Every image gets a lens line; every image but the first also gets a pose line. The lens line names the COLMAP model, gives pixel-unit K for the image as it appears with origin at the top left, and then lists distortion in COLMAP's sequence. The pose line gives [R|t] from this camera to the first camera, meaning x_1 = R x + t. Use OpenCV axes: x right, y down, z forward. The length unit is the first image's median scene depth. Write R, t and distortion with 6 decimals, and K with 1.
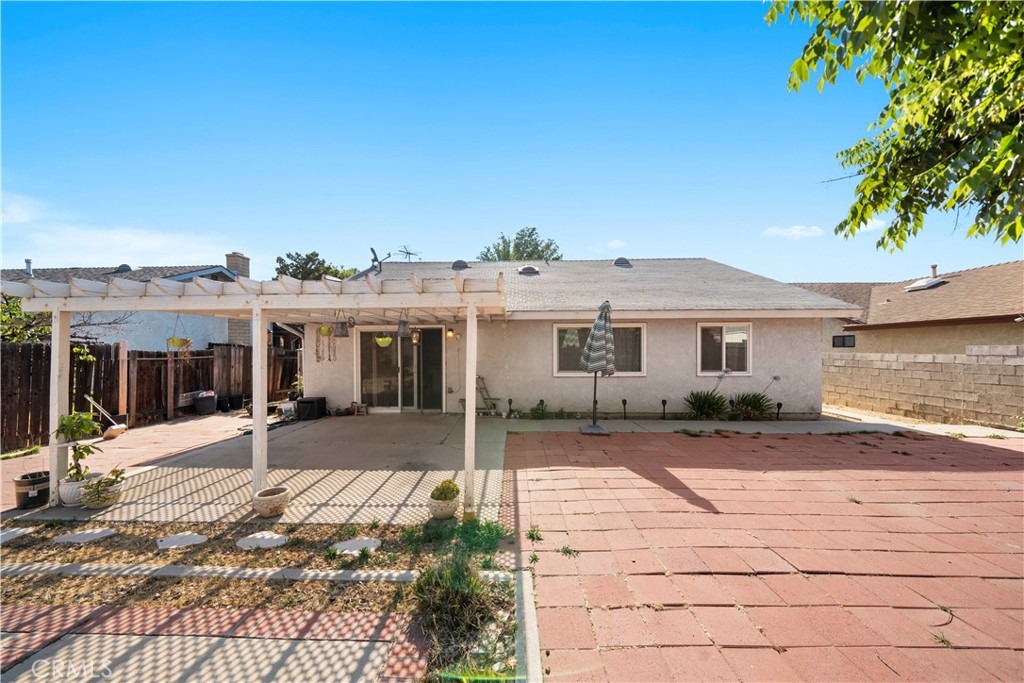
lens RADIAL K [[351.0, 0, 507.5], [0, 351.0, 345.5], [0, 0, 1]] dist [-0.005373, -0.000294]
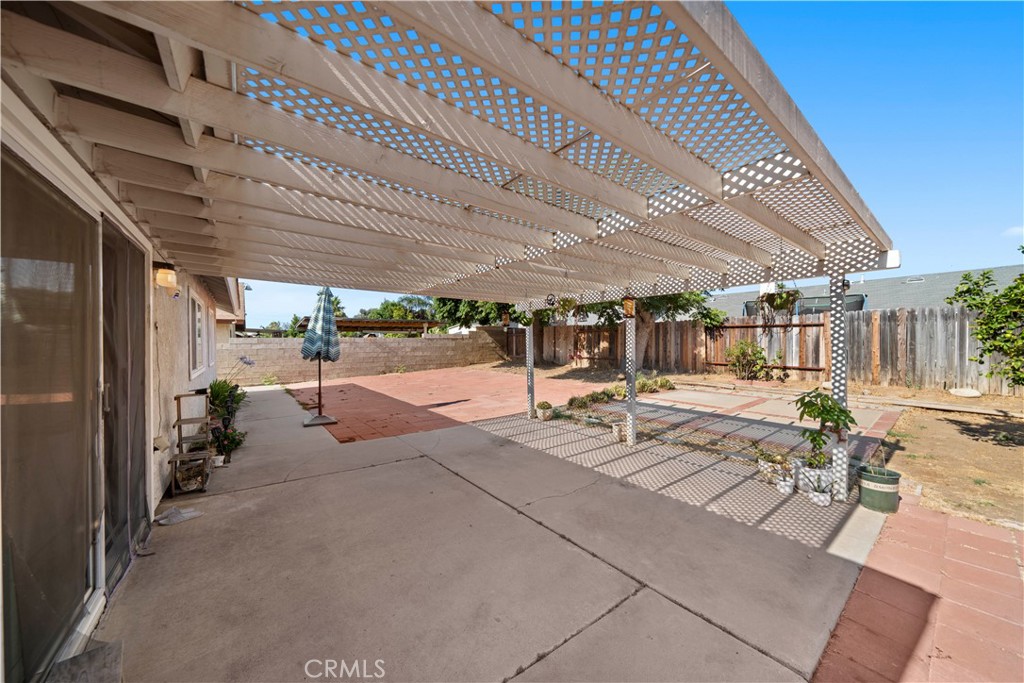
lens RADIAL K [[351.0, 0, 513.2], [0, 351.0, 341.8], [0, 0, 1]] dist [-0.005373, -0.000294]
pose [[-0.621805, 0.007696, 0.783134, -0.642310], [0.001007, 0.999959, -0.009027, 0.033817], [-0.783171, -0.004825, -0.621787, 0.949125]]
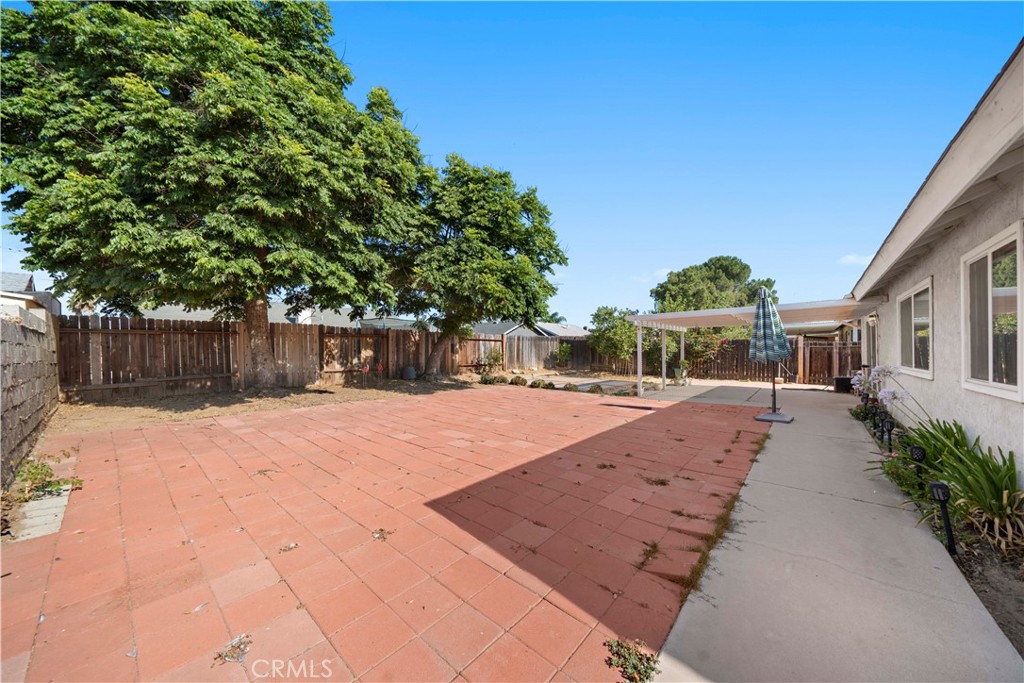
lens RADIAL K [[351.0, 0, 506.1], [0, 351.0, 348.3], [0, 0, 1]] dist [-0.005373, -0.000294]
pose [[-0.644245, 0.006208, -0.764794, 1.205329], [0.016910, 0.999838, -0.006129, 0.030733], [0.764632, -0.016881, -0.644246, 0.870441]]
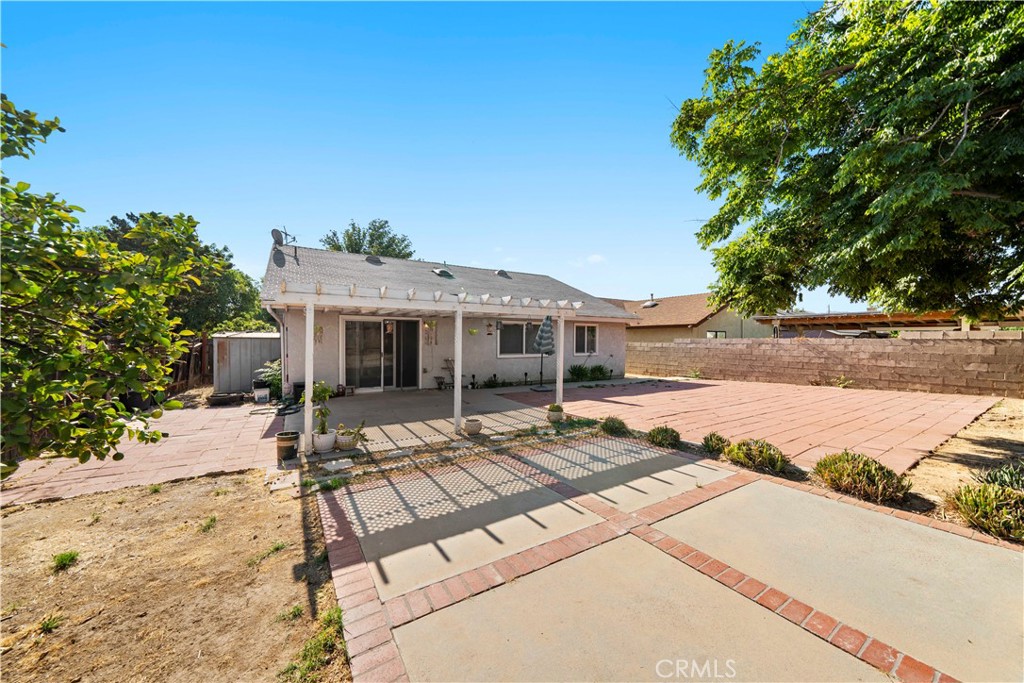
lens RADIAL K [[351.0, 0, 508.2], [0, 351.0, 340.4], [0, 0, 1]] dist [-0.005373, -0.000294]
pose [[0.844038, 0.005898, 0.536251, -0.601481], [-0.012810, 0.999876, 0.009165, 0.004947], [-0.536131, -0.014606, 0.844009, -0.217912]]
